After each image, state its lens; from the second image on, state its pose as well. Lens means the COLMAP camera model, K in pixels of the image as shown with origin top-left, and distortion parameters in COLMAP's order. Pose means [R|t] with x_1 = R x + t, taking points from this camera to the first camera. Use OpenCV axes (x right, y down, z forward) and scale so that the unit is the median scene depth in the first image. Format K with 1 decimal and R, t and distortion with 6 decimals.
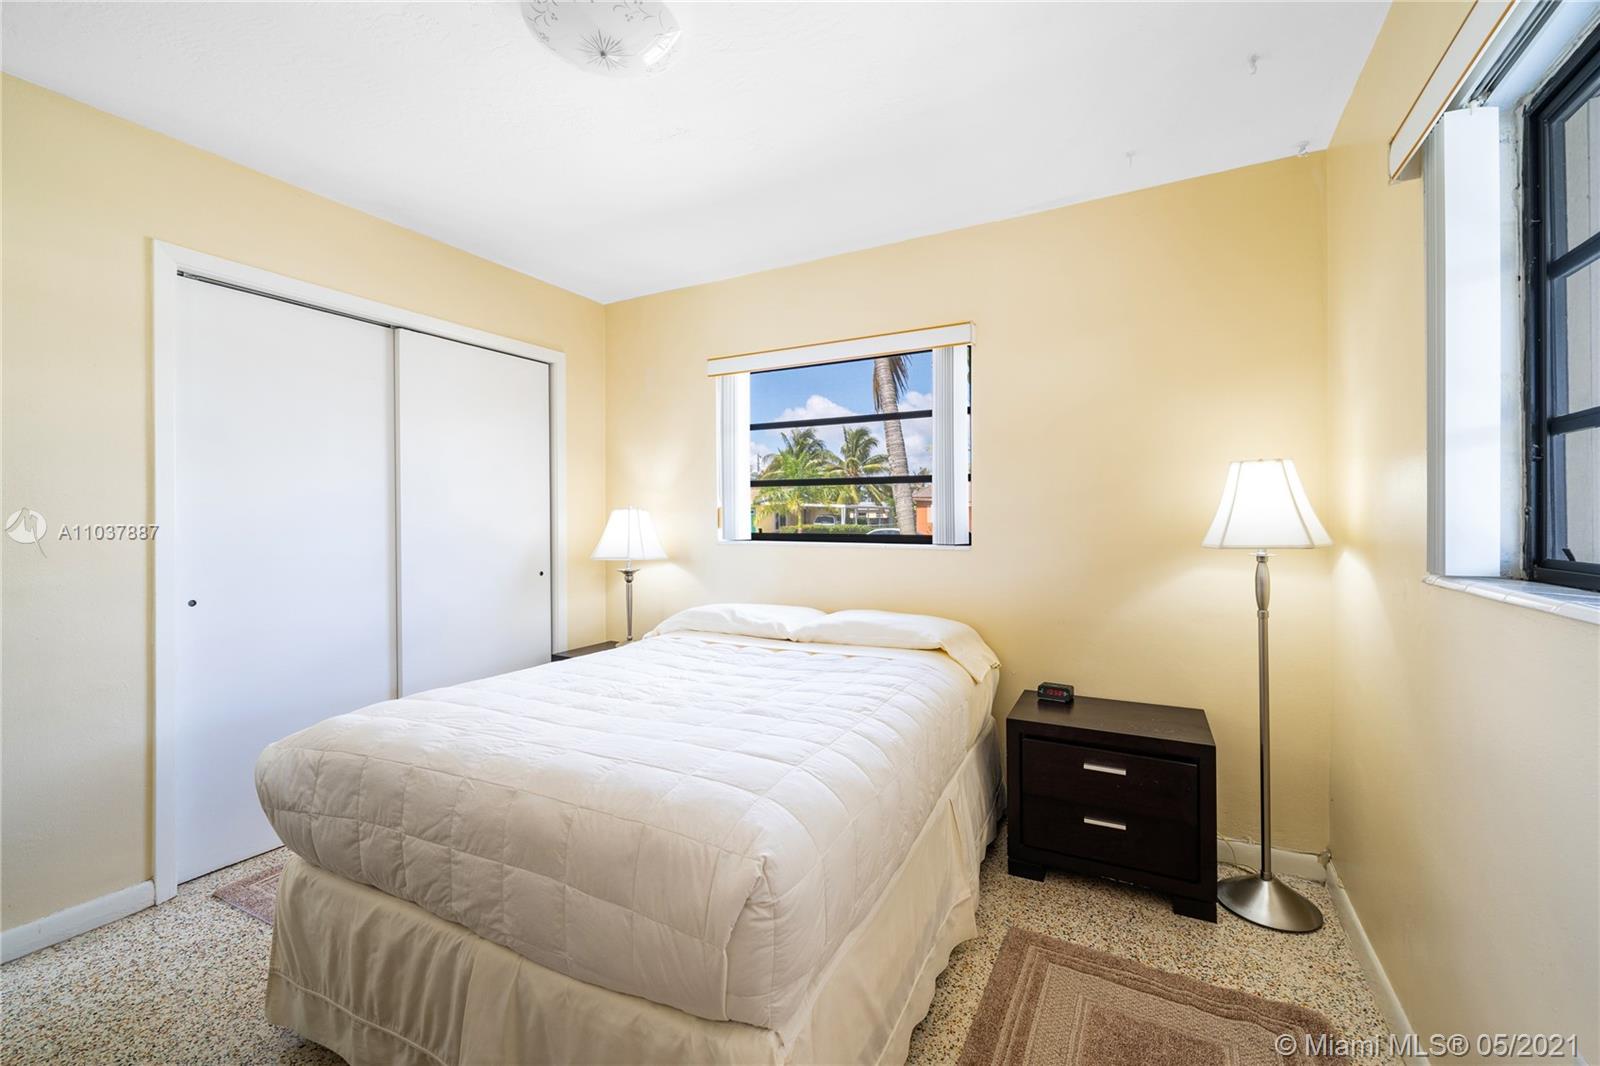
lens RADIAL K [[664.5, 0, 837.7], [0, 664.5, 522.8], [0, 0, 1]] dist [-0.011340, -0.000110]
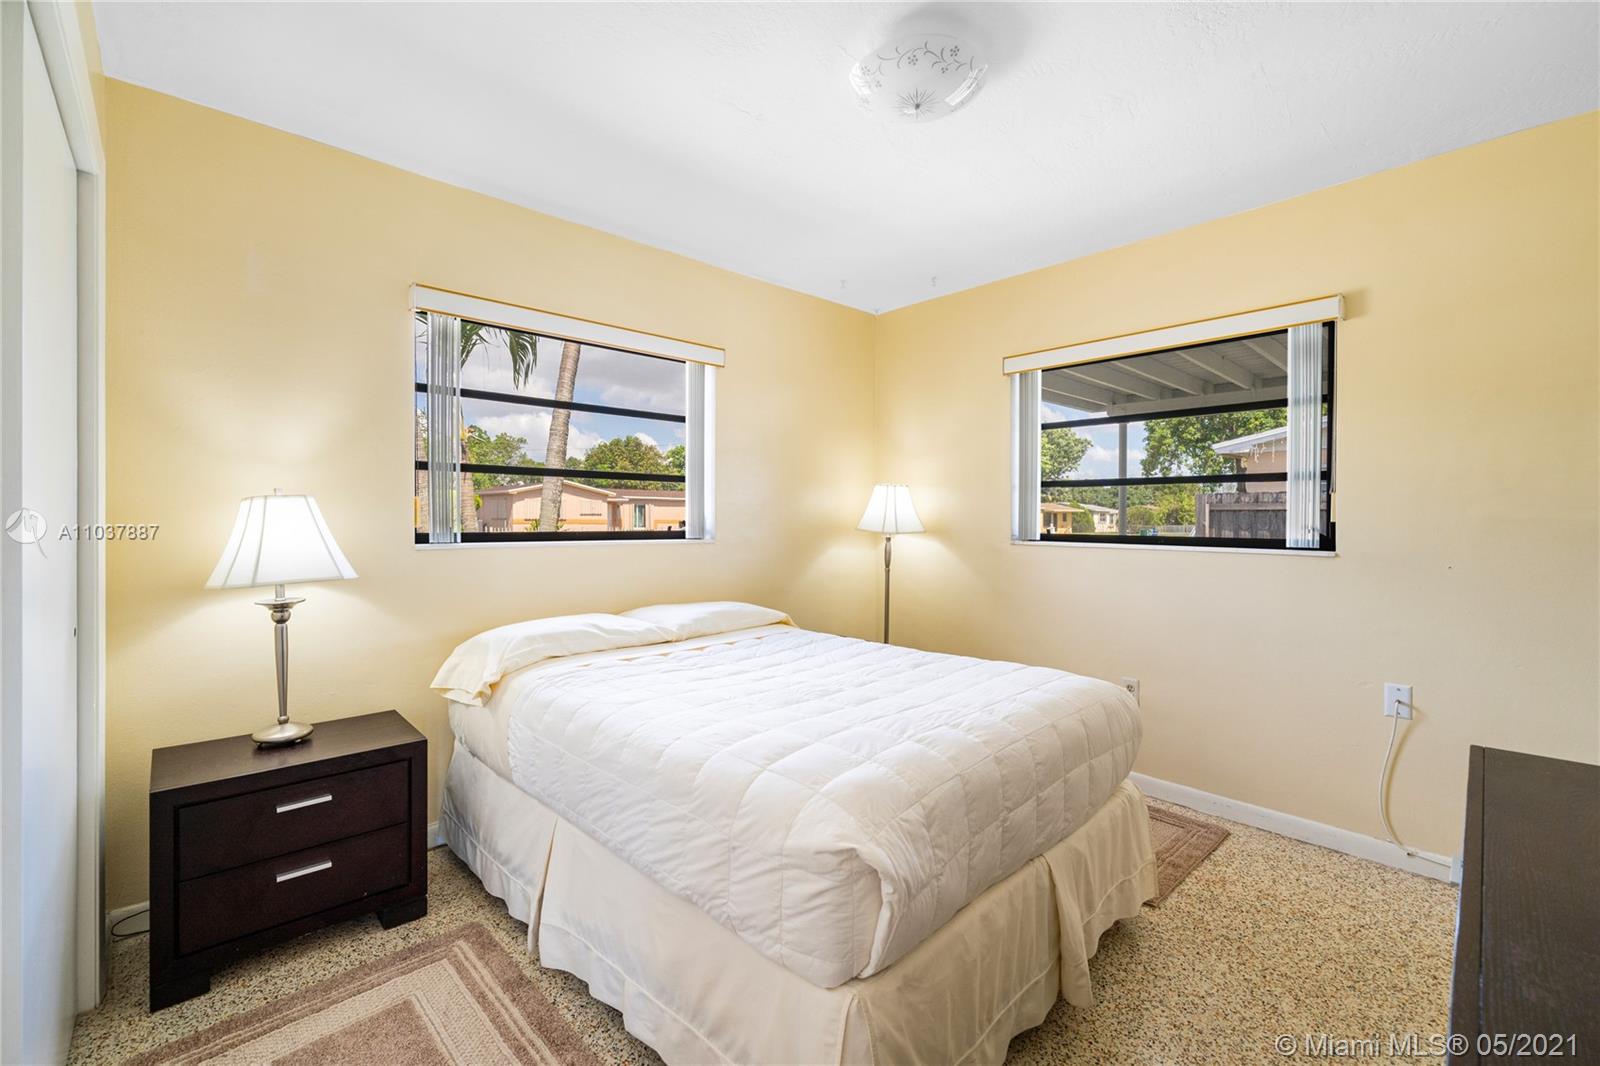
lens RADIAL K [[664.5, 0, 808.4], [0, 664.5, 522.0], [0, 0, 1]] dist [-0.011340, -0.000110]
pose [[0.339804, -0.005021, 0.940483, -0.816208], [-0.000196, 0.999985, 0.005410, -0.001797], [-0.940496, -0.002022, 0.339798, 0.436015]]
